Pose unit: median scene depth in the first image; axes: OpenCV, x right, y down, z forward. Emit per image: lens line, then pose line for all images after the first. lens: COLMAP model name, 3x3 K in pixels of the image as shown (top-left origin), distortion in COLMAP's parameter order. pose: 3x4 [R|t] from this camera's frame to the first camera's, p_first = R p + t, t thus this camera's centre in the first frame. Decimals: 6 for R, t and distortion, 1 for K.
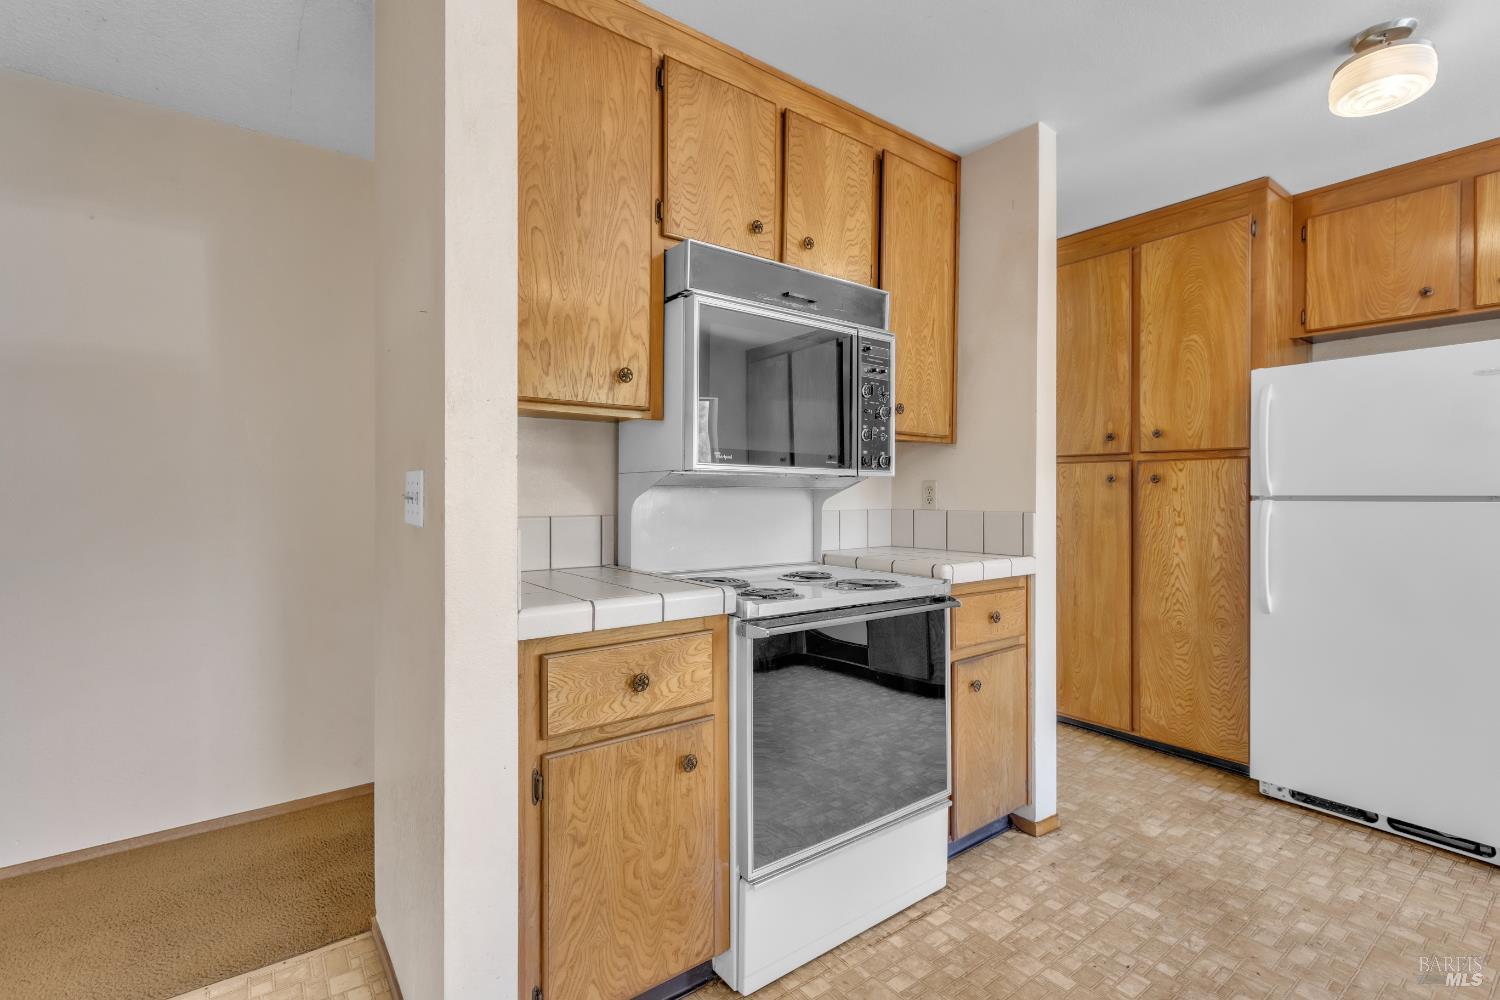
lens RADIAL K [[678.1, 0, 742.1], [0, 678.1, 495.1], [0, 0, 1]] dist [0.000274, -0.000373]
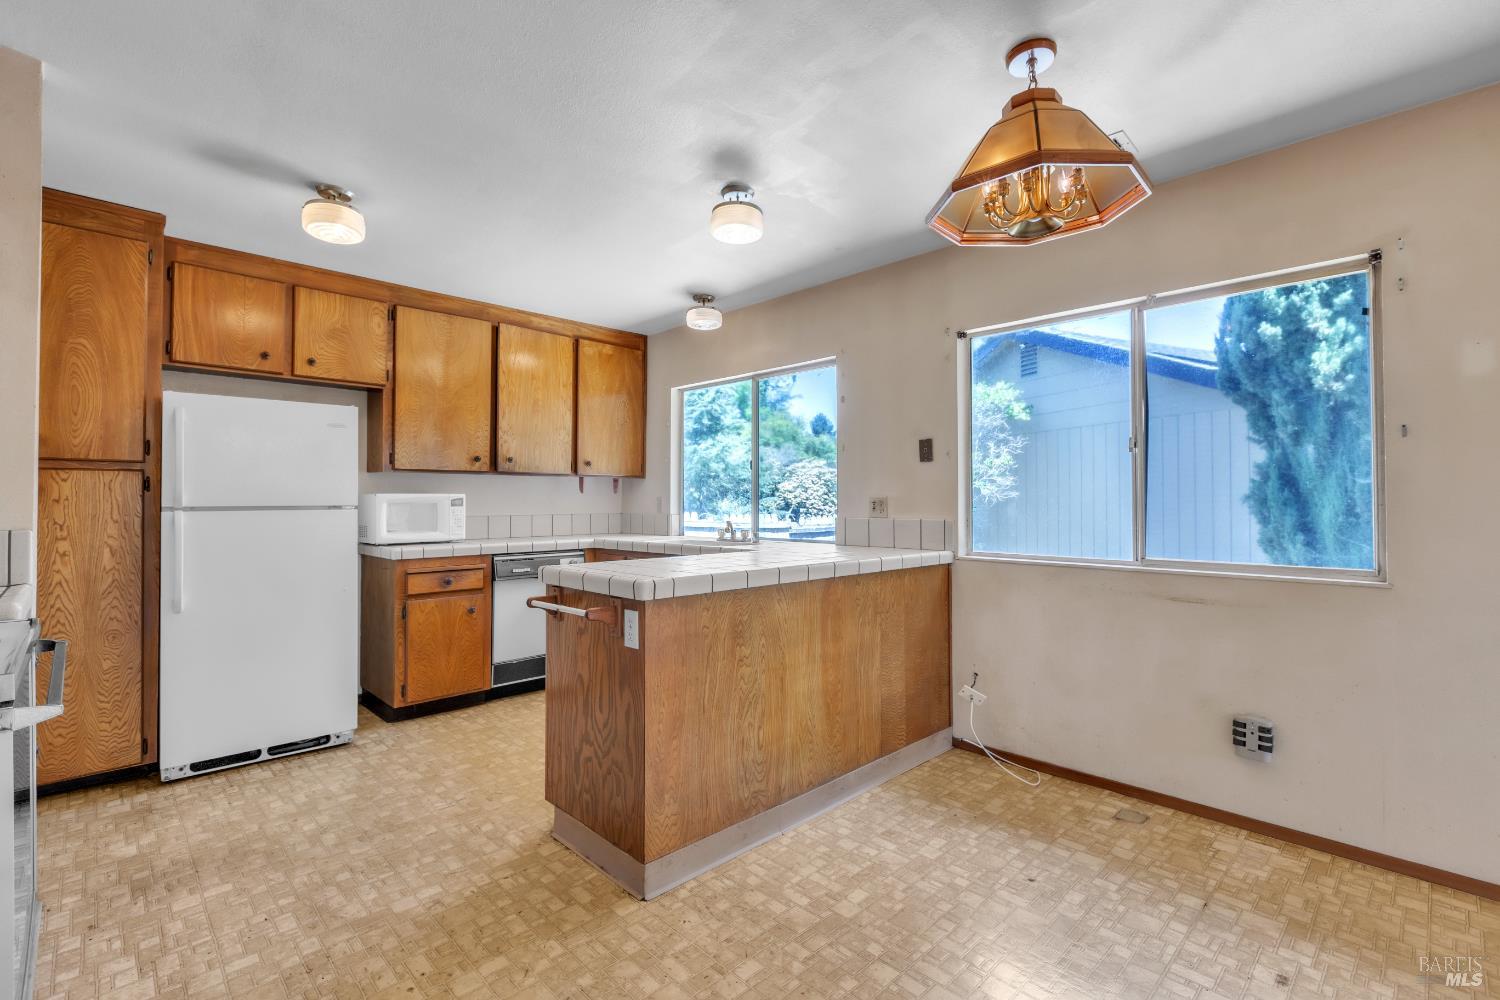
lens RADIAL K [[678.1, 0, 740.0], [0, 678.1, 495.2], [0, 0, 1]] dist [0.000274, -0.000373]
pose [[-0.130104, 0.008346, 0.991465, -0.449824], [0.004403, 0.999960, -0.007840, -0.005583], [-0.991491, 0.003345, -0.130136, 0.234631]]
